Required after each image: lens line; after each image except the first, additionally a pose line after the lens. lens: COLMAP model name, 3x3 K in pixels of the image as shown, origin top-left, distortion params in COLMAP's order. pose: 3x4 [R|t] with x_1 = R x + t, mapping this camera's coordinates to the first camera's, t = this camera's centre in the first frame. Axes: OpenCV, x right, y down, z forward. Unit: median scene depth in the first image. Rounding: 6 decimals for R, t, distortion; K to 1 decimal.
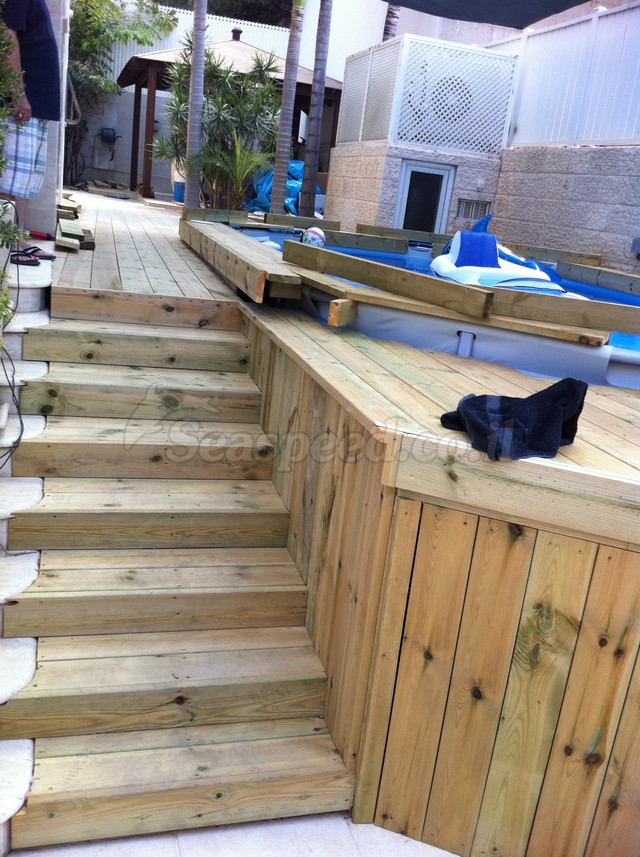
lens RADIAL K [[827.0, 0, 338.5], [0, 827.0, 421.8], [0, 0, 1]] dist [0.121488, -0.263424]
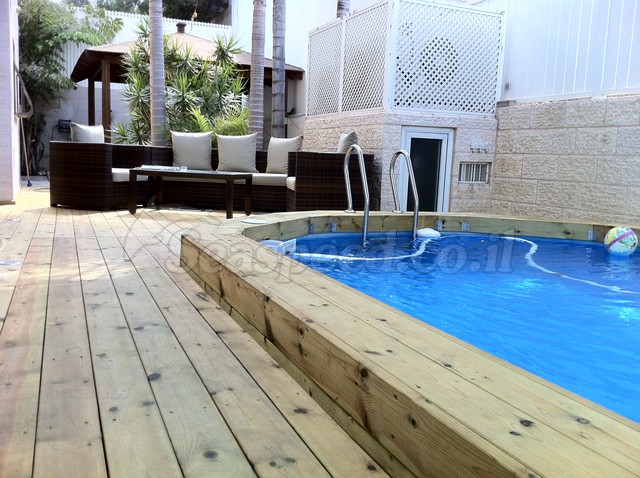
lens RADIAL K [[617.6, 0, 320.0], [0, 617.6, 239.0], [0, 0, 1]] dist [0.121488, -0.263424]
pose [[0.989182, -0.098992, 0.108255, -0.091758], [0.111755, 0.986585, -0.119000, -0.116178], [-0.095023, 0.129810, 0.986975, 0.338408]]
